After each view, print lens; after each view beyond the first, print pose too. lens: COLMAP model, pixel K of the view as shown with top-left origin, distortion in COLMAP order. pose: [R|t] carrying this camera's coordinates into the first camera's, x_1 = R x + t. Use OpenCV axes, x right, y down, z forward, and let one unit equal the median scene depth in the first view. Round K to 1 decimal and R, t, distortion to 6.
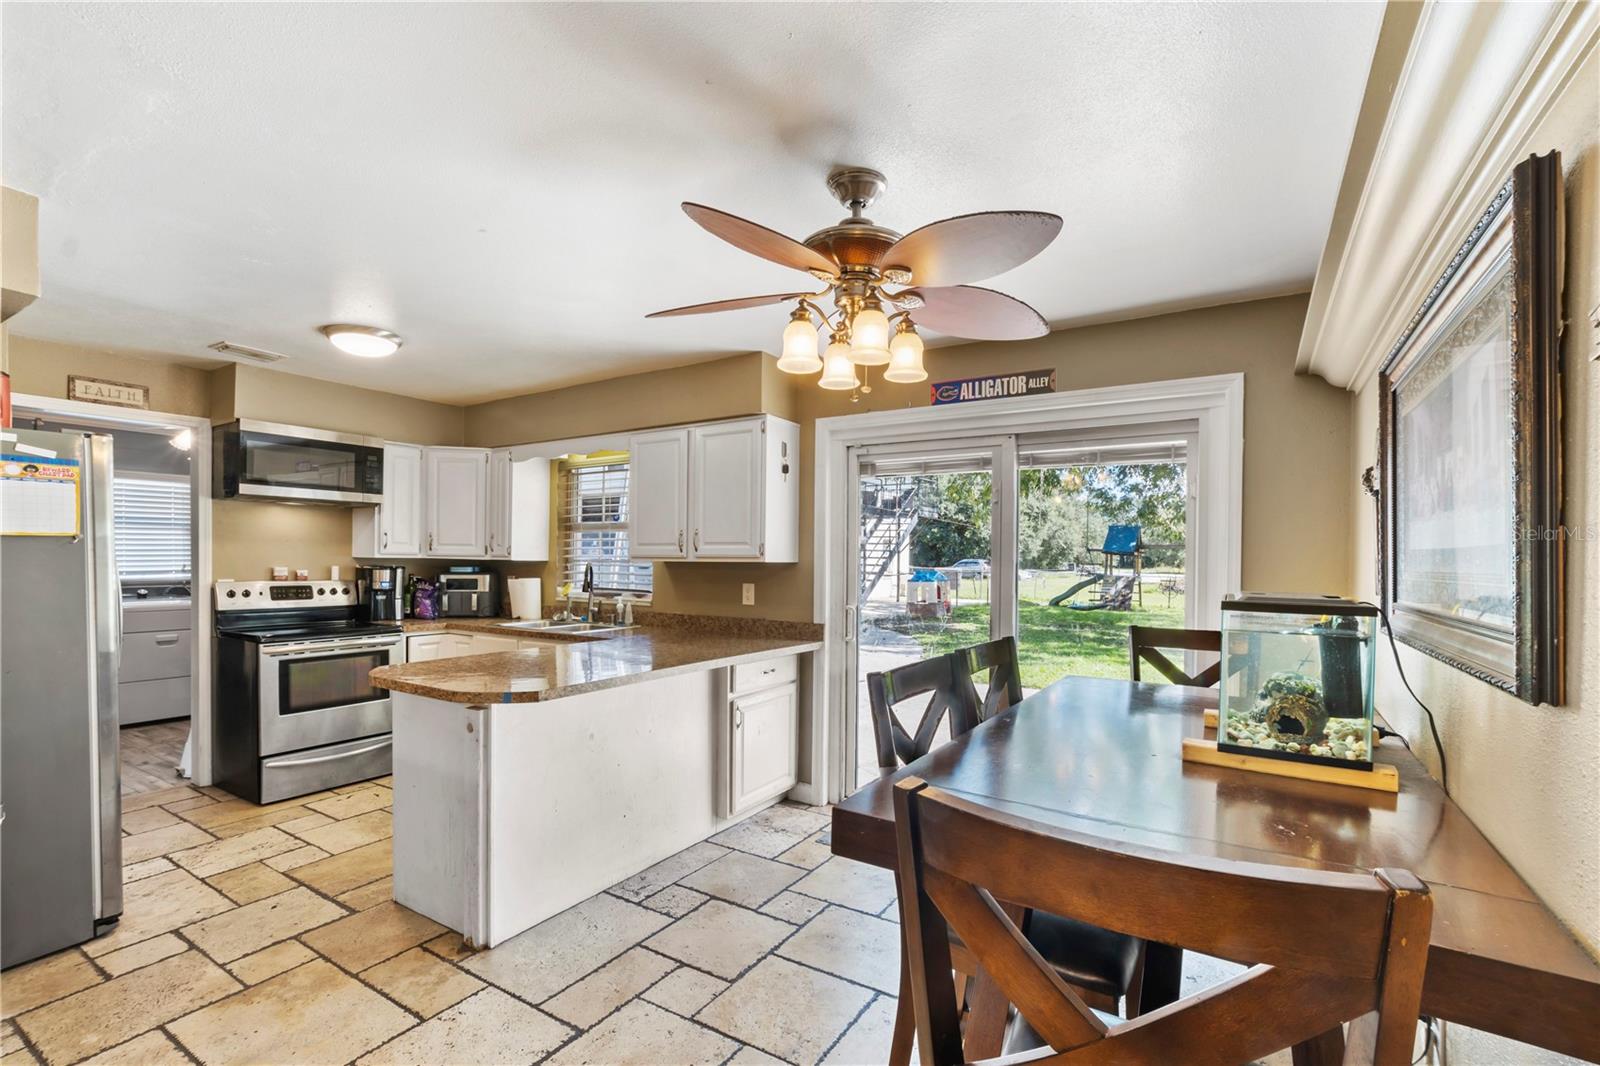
lens RADIAL K [[714.1, 0, 802.2], [0, 714.1, 566.2], [0, 0, 1]] dist [-0.004022, -0.000046]
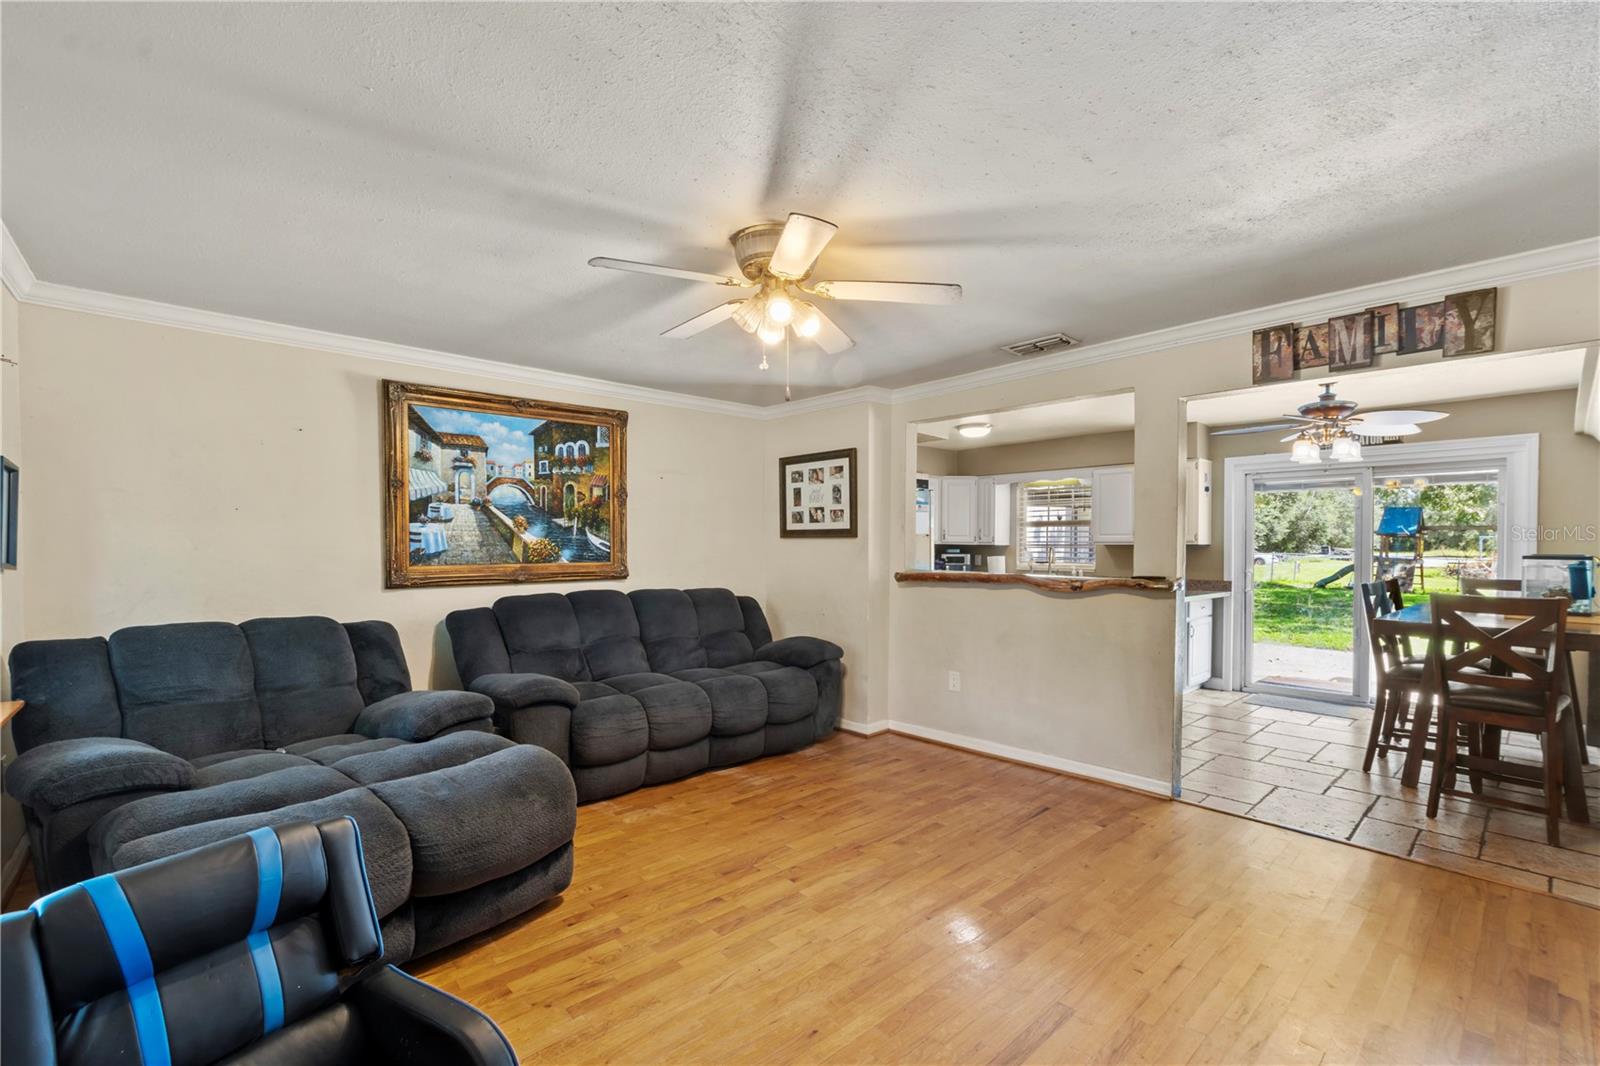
lens RADIAL K [[704.7, 0, 815.0], [0, 704.7, 550.2], [0, 0, 1]] dist [0.001366, 0.000427]
pose [[0.966963, -0.006223, -0.254840, -0.421154], [0.005595, 0.999979, -0.003190, 0.007615], [0.254855, 0.001658, 0.966978, -0.720878]]
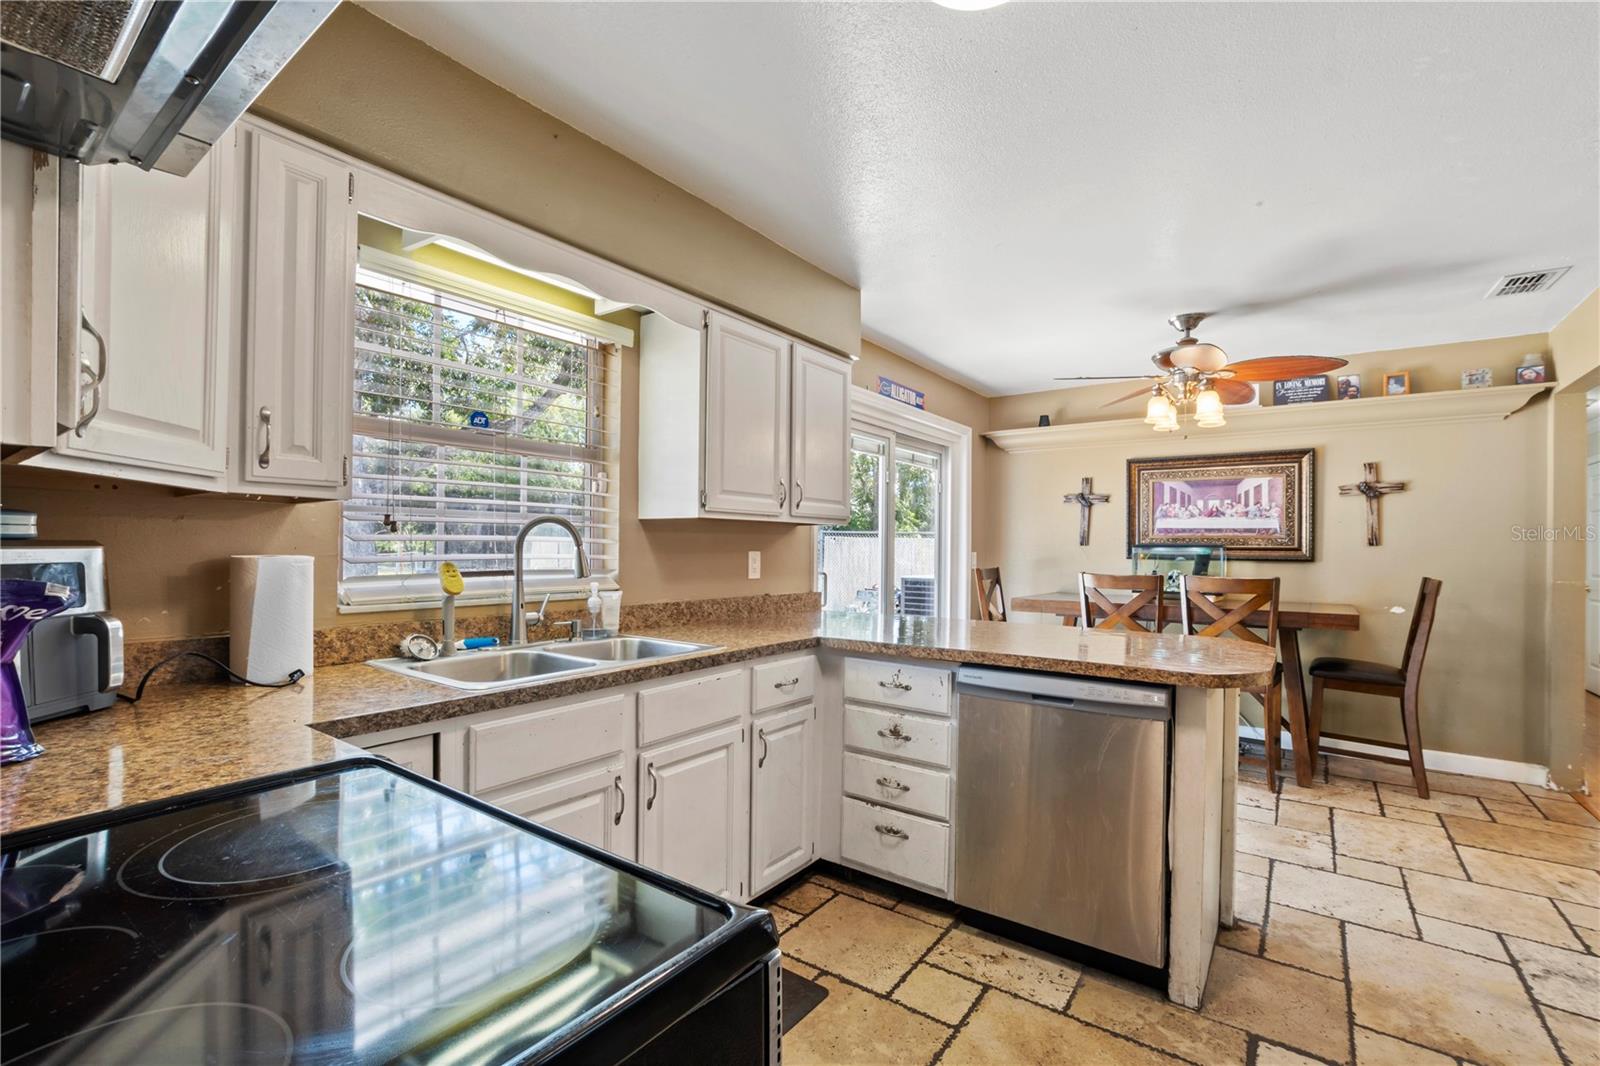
lens RADIAL K [[712.4, 0, 820.6], [0, 712.4, 539.9], [0, 0, 1]] dist [-0.037533, 0.015909]
pose [[0.045083, -0.000756, 0.998983, -0.778298], [-0.002162, 0.999997, 0.000855, 0.010204], [-0.998981, -0.002199, 0.045082, 0.823081]]
